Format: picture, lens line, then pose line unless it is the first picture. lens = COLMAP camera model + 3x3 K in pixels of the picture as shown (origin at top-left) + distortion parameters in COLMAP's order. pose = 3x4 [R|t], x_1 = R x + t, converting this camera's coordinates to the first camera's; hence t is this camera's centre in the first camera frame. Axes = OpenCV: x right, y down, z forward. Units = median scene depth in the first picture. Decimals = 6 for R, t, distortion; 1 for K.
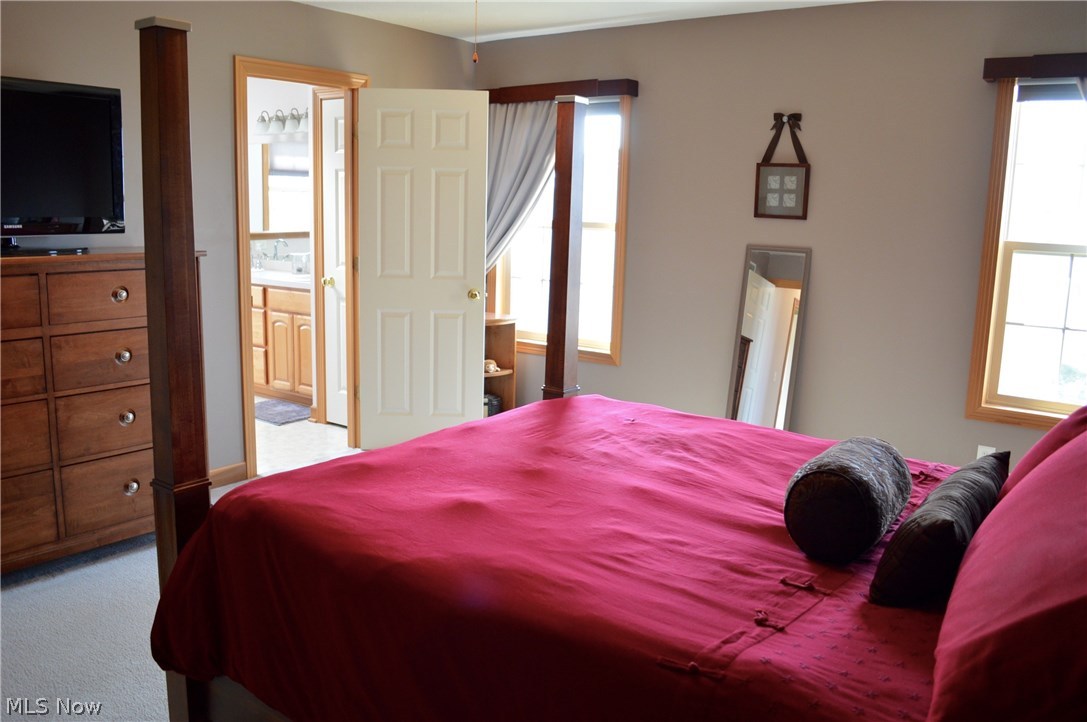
lens RADIAL K [[874.2, 0, 543.5], [0, 874.2, 361.0], [0, 0, 1]] dist [-0.094858, 0.031578]
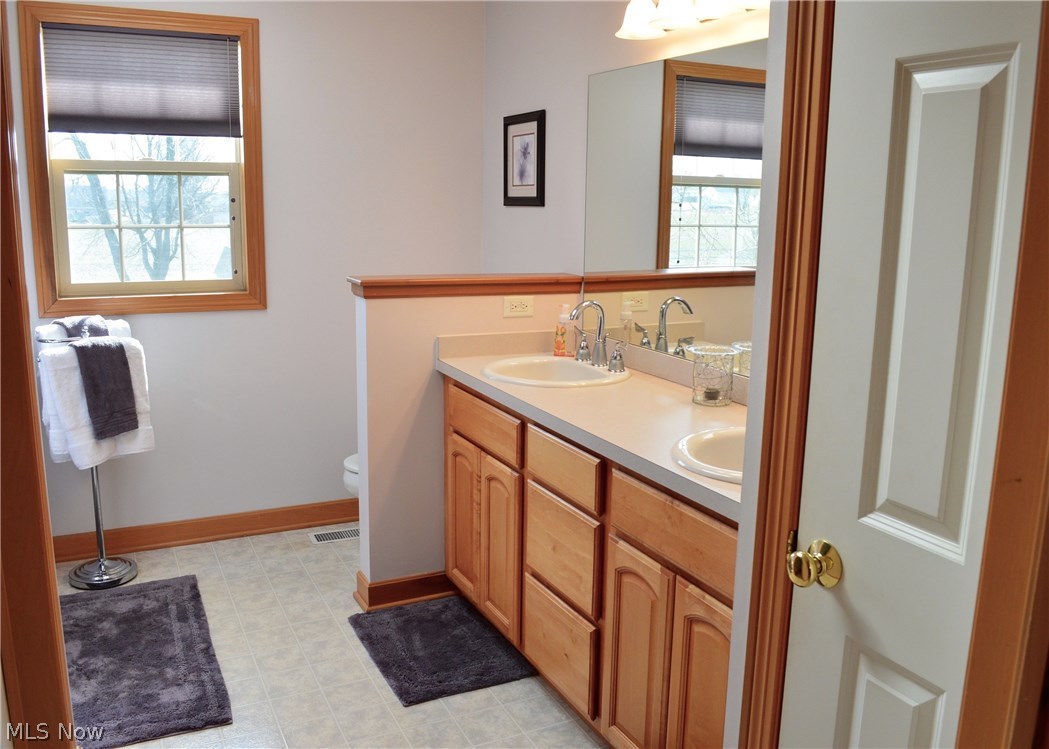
lens RADIAL K [[895.7, 0, 524.5], [0, 895.7, 374.5], [0, 0, 1]] dist [0.280724, 0.000124]
pose [[0.878088, 0.073332, -0.472847, -0.180359], [-0.072674, 0.997161, 0.019688, -0.127329], [0.472949, 0.017075, 0.880925, 0.663337]]
